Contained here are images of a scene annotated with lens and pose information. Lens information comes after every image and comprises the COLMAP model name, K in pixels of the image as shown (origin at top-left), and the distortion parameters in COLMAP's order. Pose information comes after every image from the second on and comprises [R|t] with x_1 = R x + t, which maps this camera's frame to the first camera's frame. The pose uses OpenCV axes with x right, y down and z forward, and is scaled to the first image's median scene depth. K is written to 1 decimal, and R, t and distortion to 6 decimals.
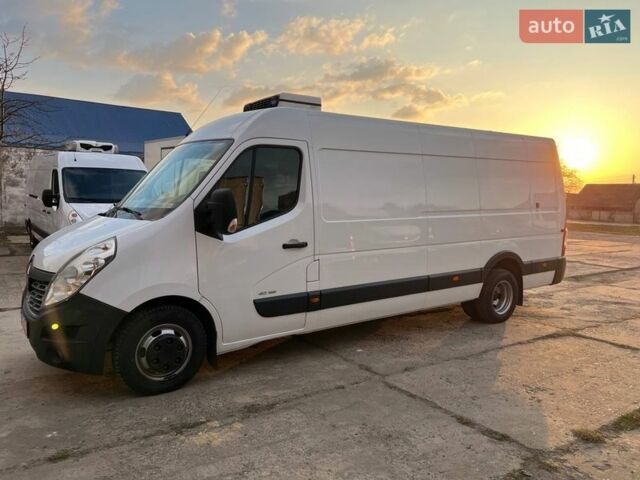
lens RADIAL K [[478.6, 0, 317.6], [0, 478.6, 236.6], [0, 0, 1]] dist [0.055713, -0.060896]
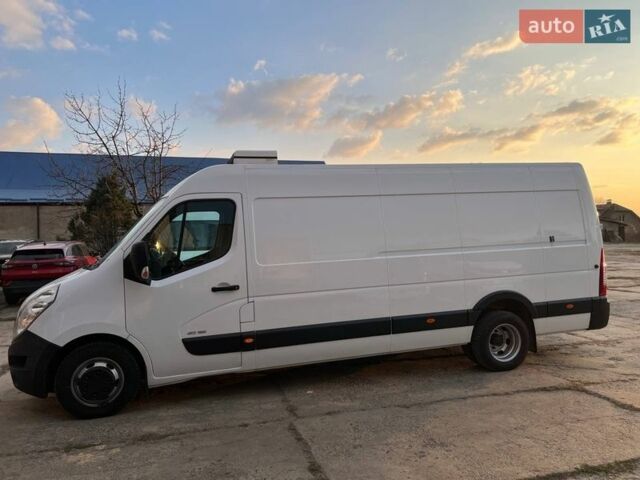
lens RADIAL K [[481.8, 0, 322.2], [0, 481.8, 237.0], [0, 0, 1]] dist [0.057090, -0.058295]
pose [[0.946528, -0.043896, -0.319623, 0.532584], [0.018690, 0.996498, -0.081507, -0.005132], [0.322081, 0.071175, 0.944033, 0.027231]]
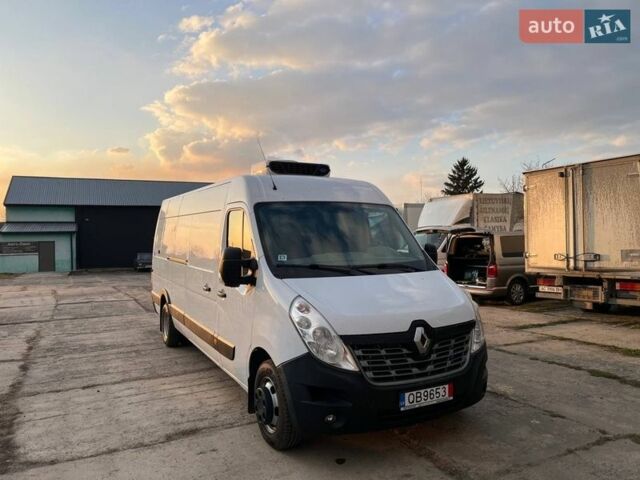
lens RADIAL K [[480.0, 0, 317.5], [0, 480.0, 238.4], [0, 0, 1]] dist [0.057173, -0.061303]
pose [[0.135027, -0.018609, 0.990667, -1.475167], [0.100457, 0.994929, 0.004997, -0.137770], [-0.985736, 0.098844, 0.136212, 1.008019]]
